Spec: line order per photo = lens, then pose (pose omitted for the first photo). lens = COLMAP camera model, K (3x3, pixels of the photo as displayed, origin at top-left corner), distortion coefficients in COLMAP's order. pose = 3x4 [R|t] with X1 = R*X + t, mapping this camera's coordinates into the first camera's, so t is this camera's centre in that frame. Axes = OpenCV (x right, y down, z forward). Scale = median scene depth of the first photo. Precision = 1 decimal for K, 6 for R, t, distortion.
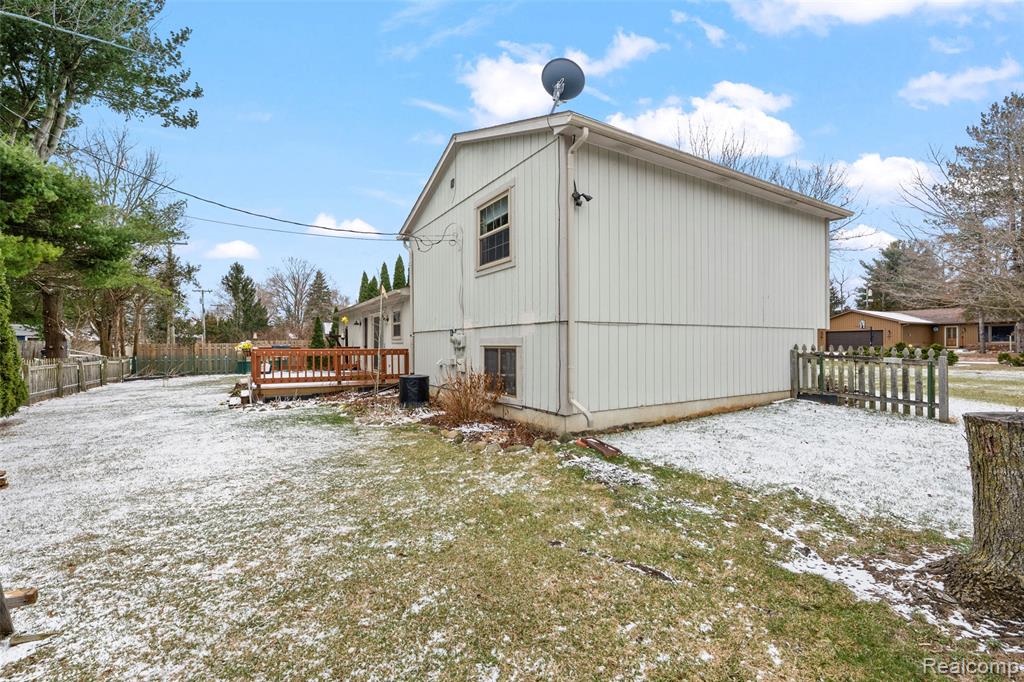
lens RADIAL K [[438.1, 0, 511.6], [0, 438.1, 342.8], [0, 0, 1]] dist [-0.001545, 0.000187]
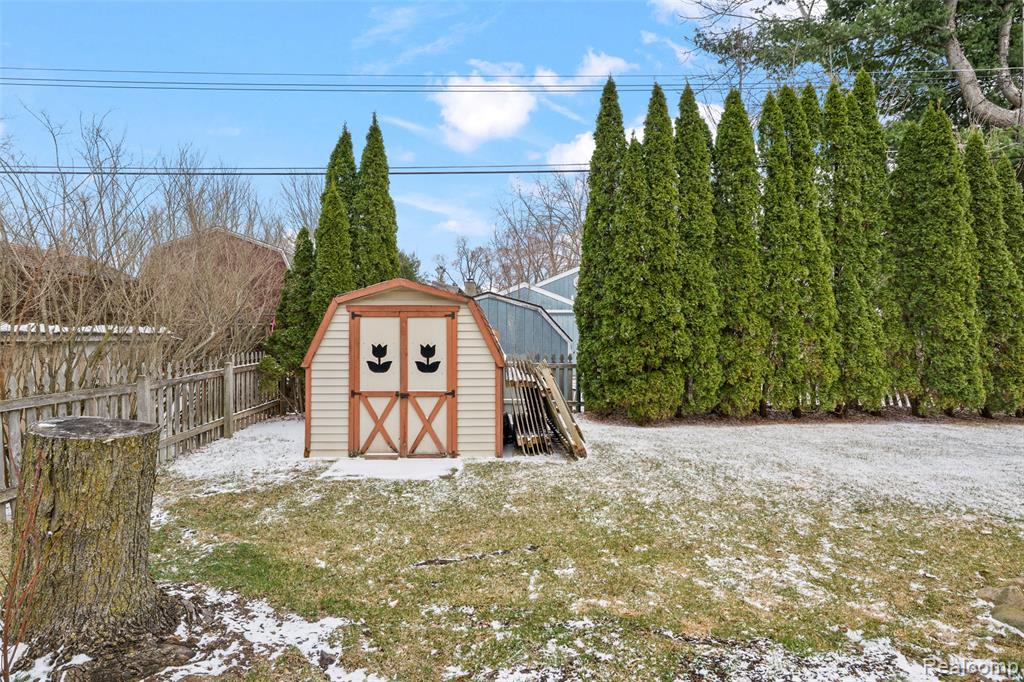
lens RADIAL K [[559.1, 0, 511.9], [0, 559.1, 333.1], [0, 0, 1]] dist [-0.001656, 0.000802]
pose [[-0.512189, -0.004583, -0.858860, 0.984923], [0.008258, 0.999913, -0.010261, -0.007720], [0.858833, -0.012348, -0.512107, 1.319224]]
